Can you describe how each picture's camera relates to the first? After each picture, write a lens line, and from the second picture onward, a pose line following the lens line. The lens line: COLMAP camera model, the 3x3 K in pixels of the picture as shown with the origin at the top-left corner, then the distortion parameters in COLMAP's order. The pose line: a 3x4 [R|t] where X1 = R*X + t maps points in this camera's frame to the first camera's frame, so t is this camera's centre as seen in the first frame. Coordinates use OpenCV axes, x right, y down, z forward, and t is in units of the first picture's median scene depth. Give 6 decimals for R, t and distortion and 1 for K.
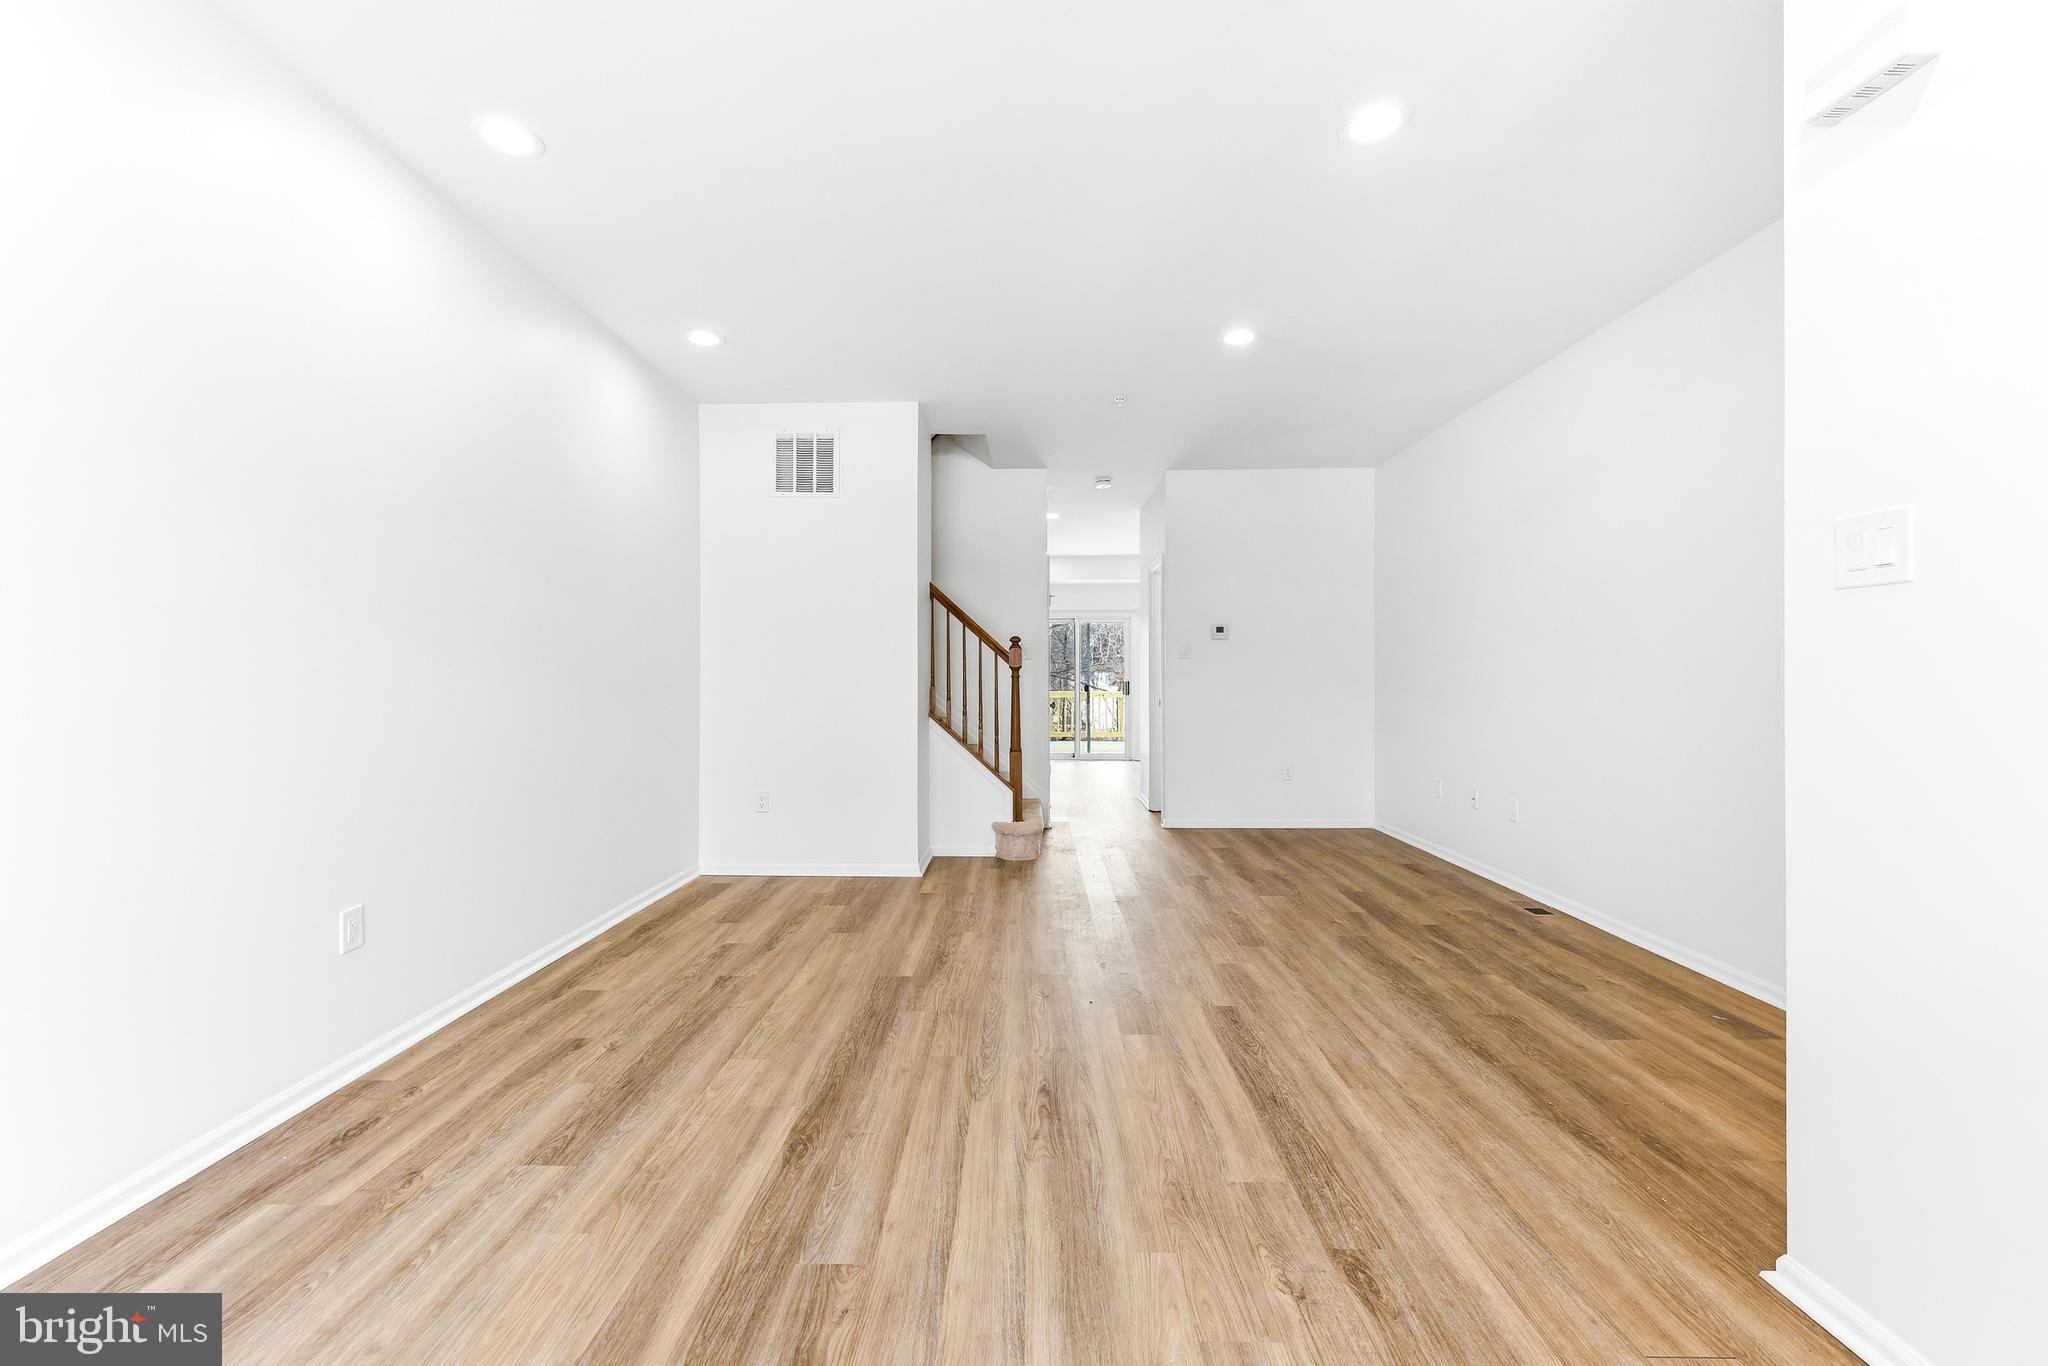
lens RADIAL K [[828.2, 0, 1023.1], [0, 828.2, 679.3], [0, 0, 1]] dist [0.000995, -0.000133]
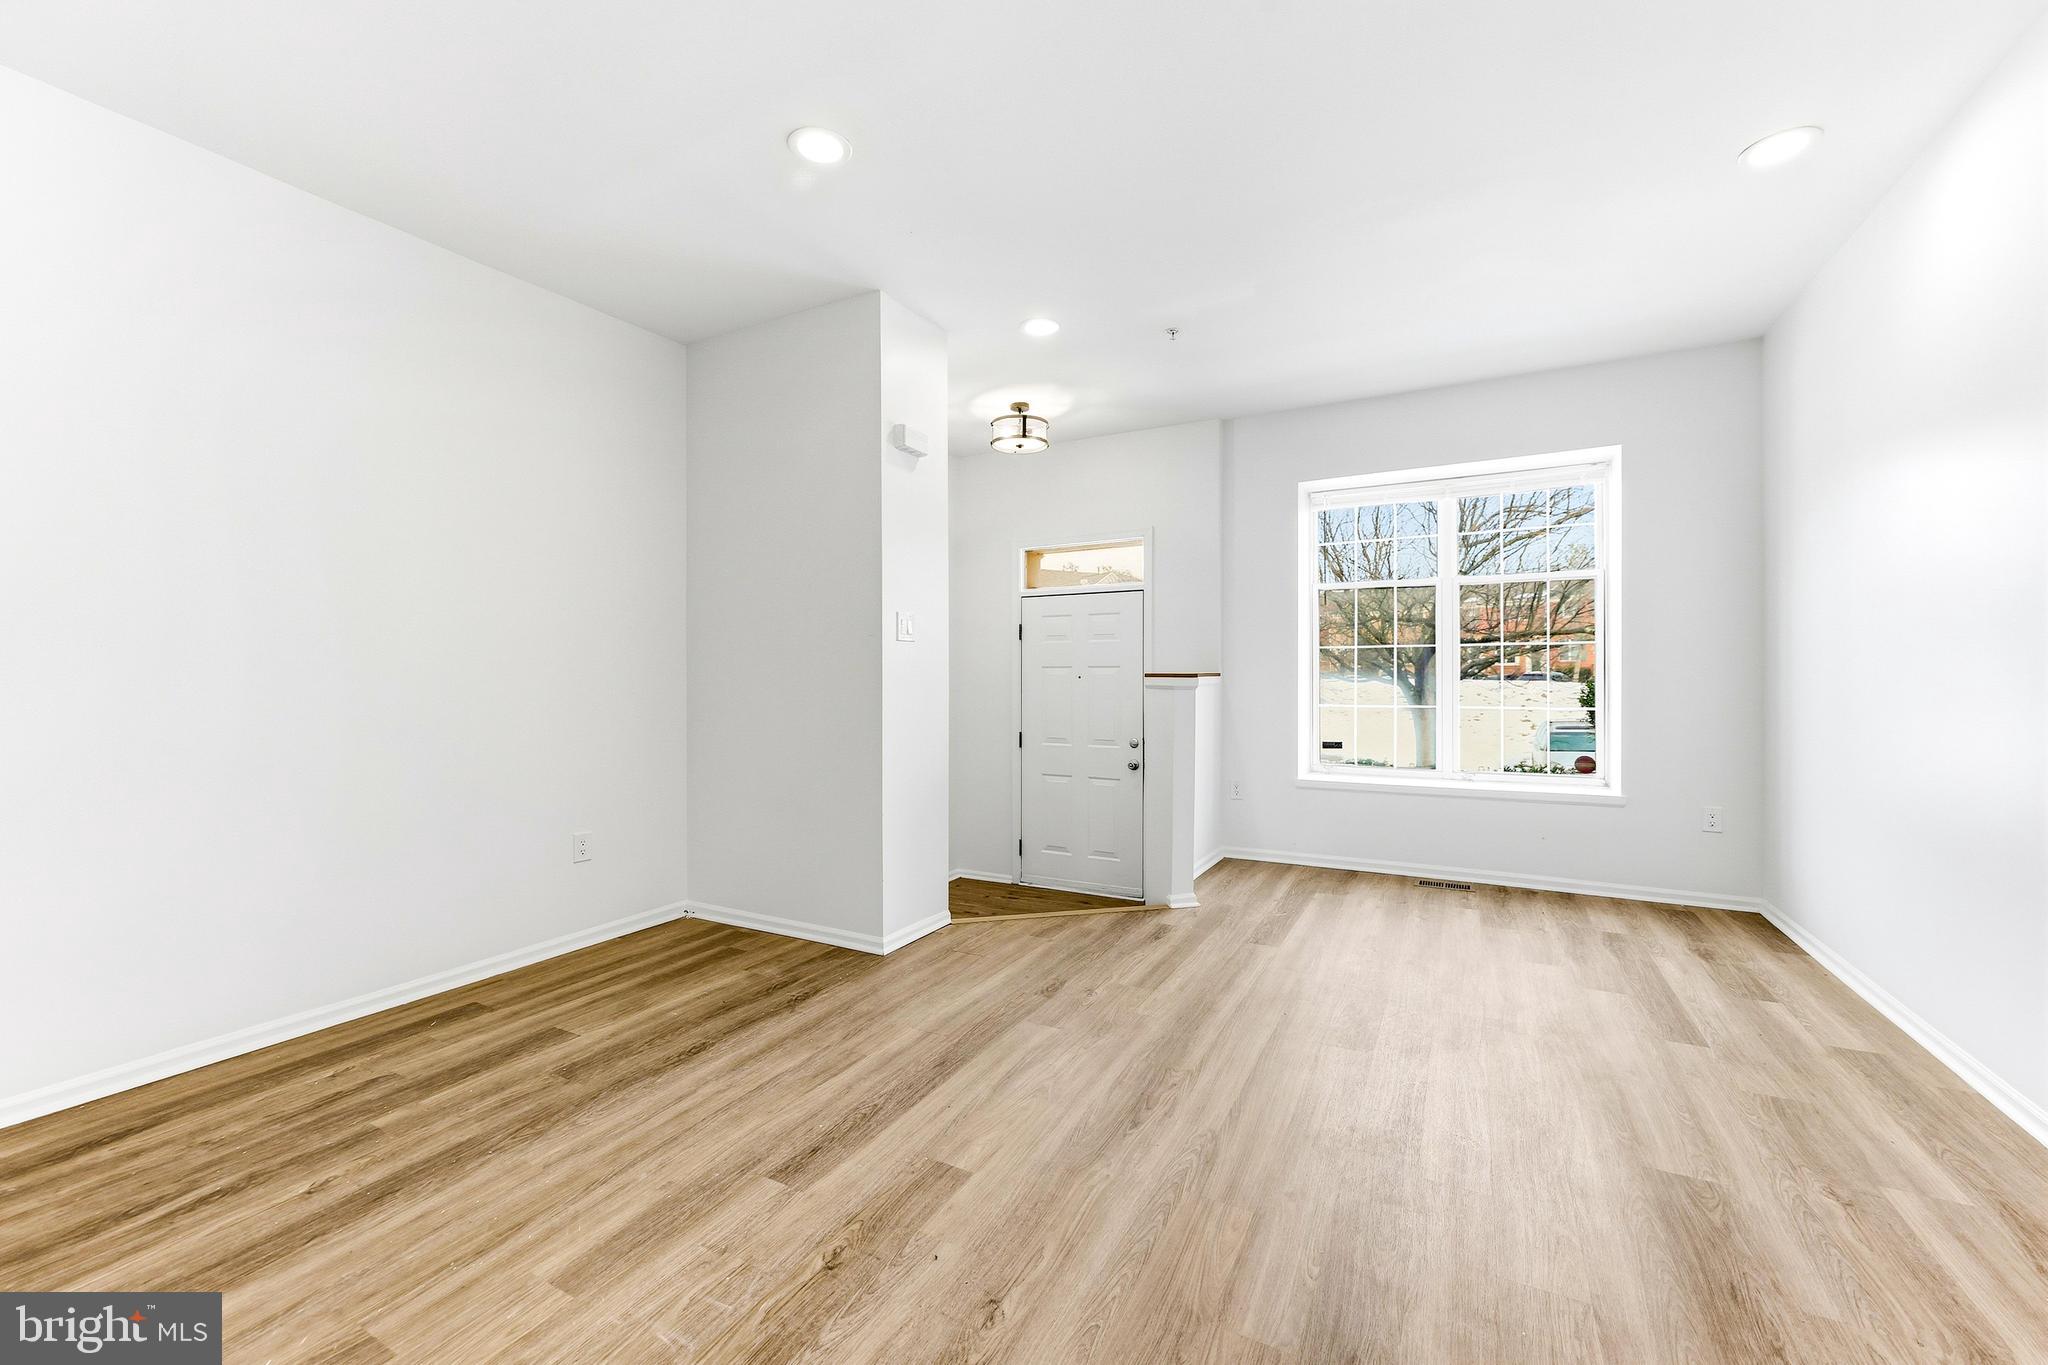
lens RADIAL K [[828.2, 0, 1022.7], [0, 828.2, 678.1], [0, 0, 1]] dist [0.000995, -0.000133]
pose [[-0.883801, 0.004301, 0.467844, -0.273812], [0.007373, 0.999962, 0.004735, -0.002964], [-0.467806, 0.007634, -0.883798, 1.729184]]
